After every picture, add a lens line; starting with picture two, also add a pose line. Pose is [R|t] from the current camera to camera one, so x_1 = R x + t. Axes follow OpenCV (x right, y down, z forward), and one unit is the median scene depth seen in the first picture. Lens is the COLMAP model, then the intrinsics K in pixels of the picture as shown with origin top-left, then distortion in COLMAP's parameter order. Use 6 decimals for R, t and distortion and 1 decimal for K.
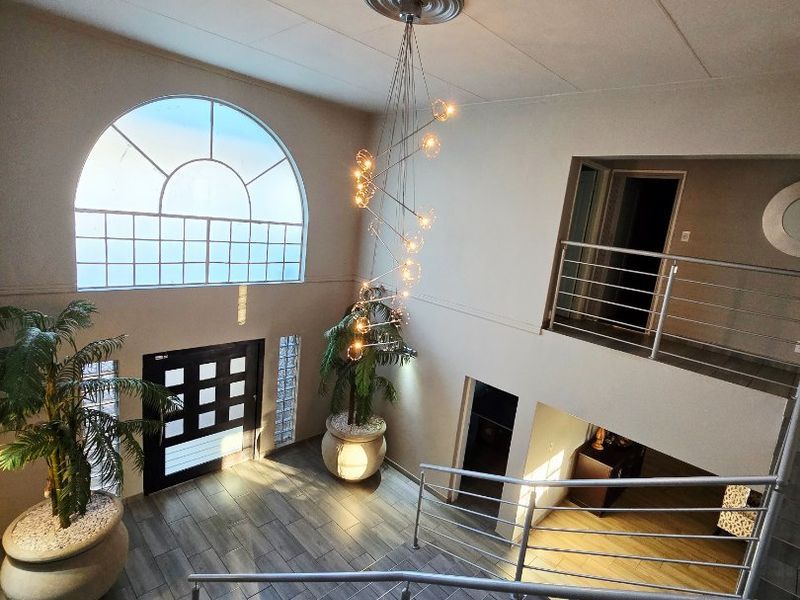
lens RADIAL K [[444.4, 0, 406.5], [0, 444.4, 301.3], [0, 0, 1]] dist [0.003912, -0.003149]
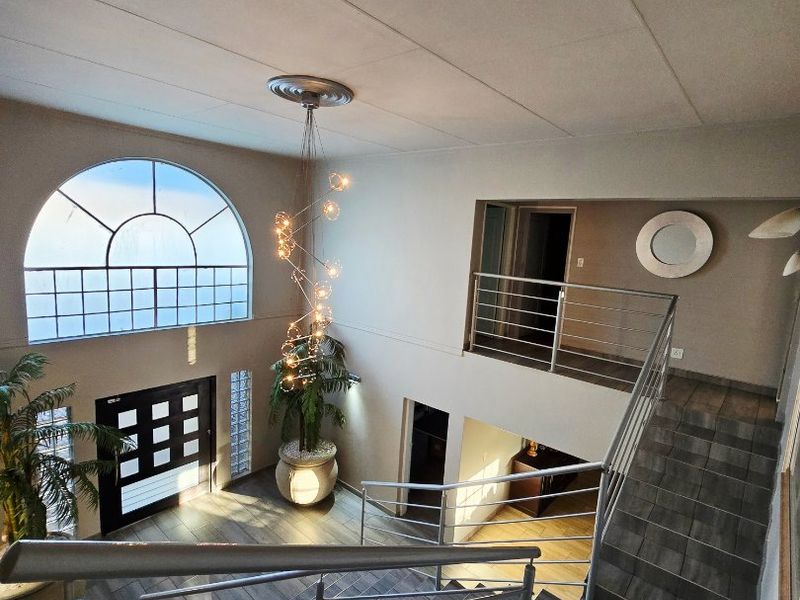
lens RADIAL K [[444.4, 0, 403.7], [0, 444.4, 305.3], [0, 0, 1]] dist [0.003912, -0.003149]
pose [[0.996150, -0.058613, 0.065186, 0.074709], [0.061227, 0.997368, -0.038847, -0.015874], [-0.062738, 0.042689, 0.997117, -0.100818]]
